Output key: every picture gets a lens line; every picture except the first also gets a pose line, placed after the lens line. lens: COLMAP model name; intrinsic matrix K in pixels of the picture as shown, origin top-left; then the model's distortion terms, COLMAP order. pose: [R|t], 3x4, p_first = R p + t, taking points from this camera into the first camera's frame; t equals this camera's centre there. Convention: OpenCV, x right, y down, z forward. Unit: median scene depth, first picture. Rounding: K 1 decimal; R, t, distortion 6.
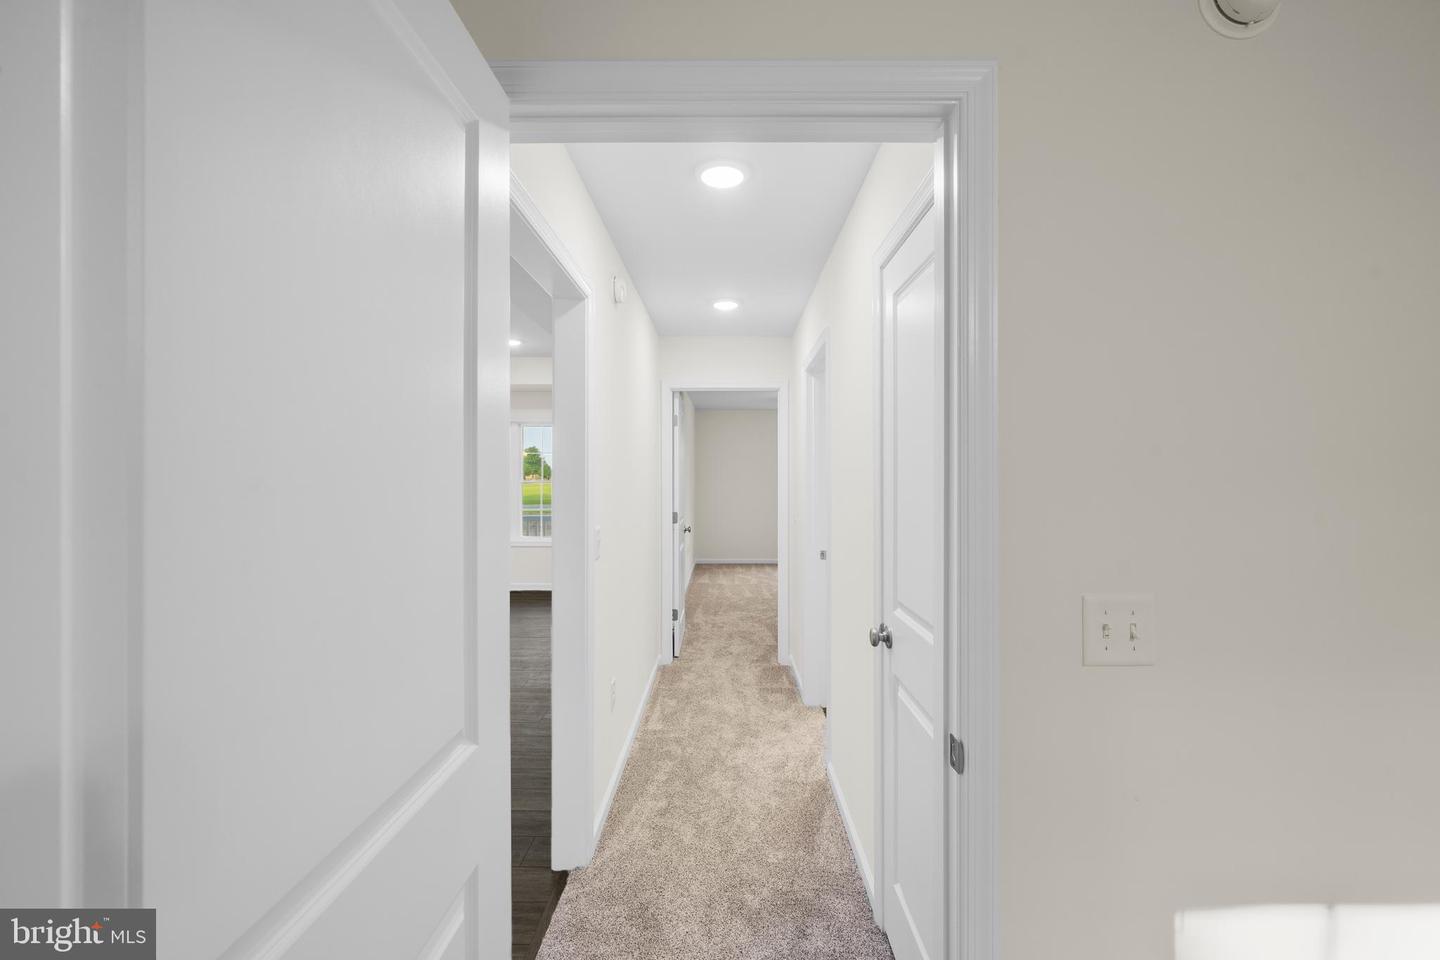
lens RADIAL K [[597.5, 0, 720.0], [0, 597.5, 480.0], [0, 0, 1]] dist [0.000195, 0.000255]
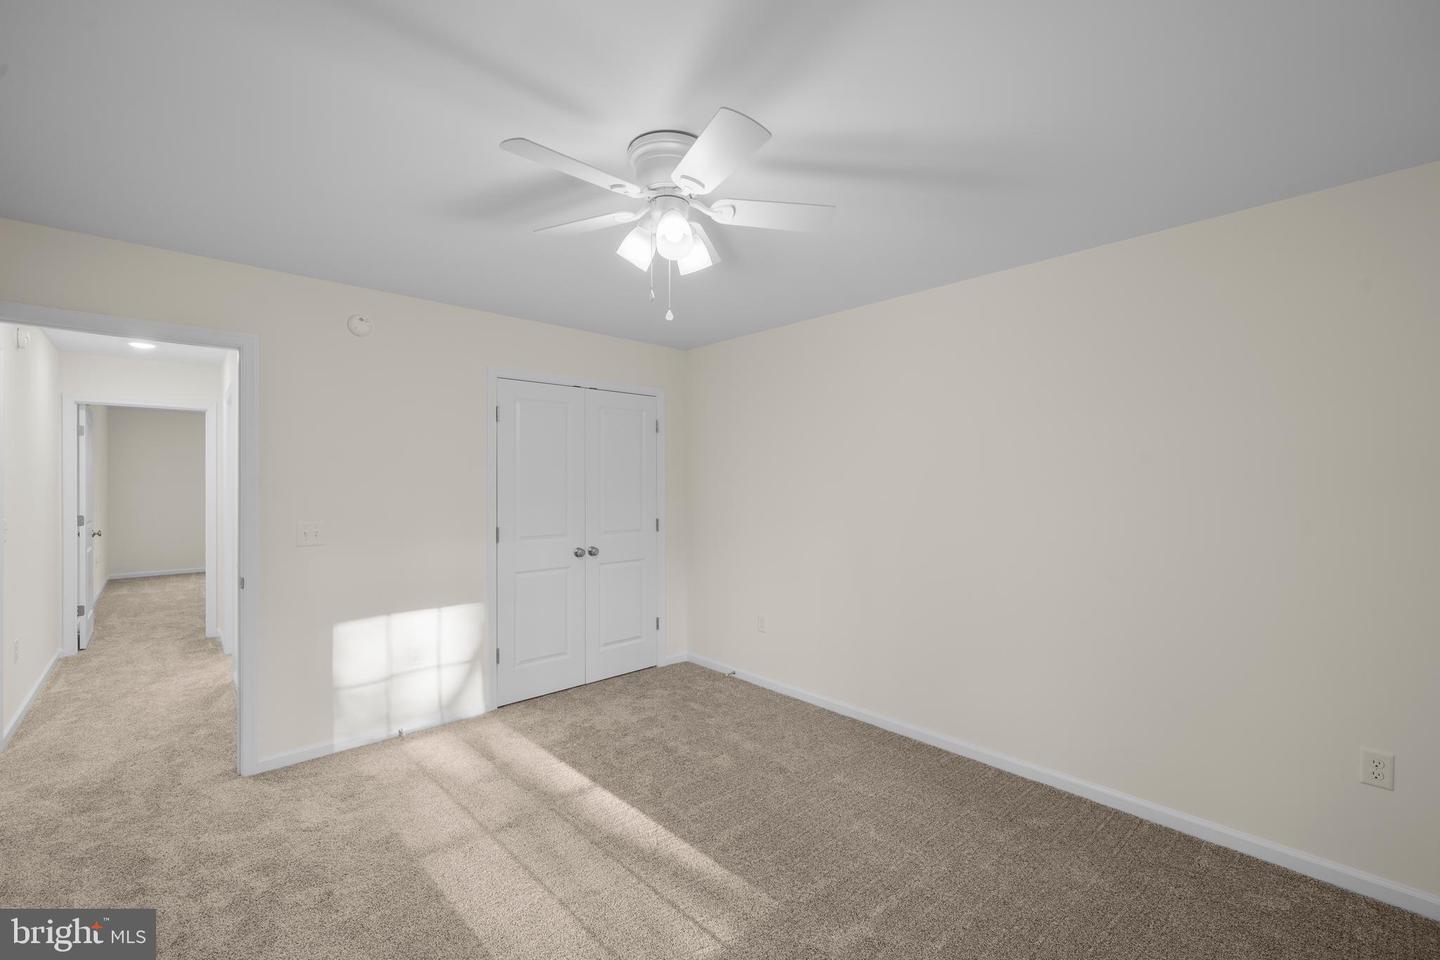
lens RADIAL K [[597.5, 0, 720.0], [0, 597.5, 480.0], [0, 0, 1]] dist [0.000195, 0.000255]
pose [[0.728254, -0.000488, 0.685308, 0.027539], [0.006487, 0.999960, -0.006182, 0.003948], [-0.685277, 0.008947, 0.728227, -0.617962]]
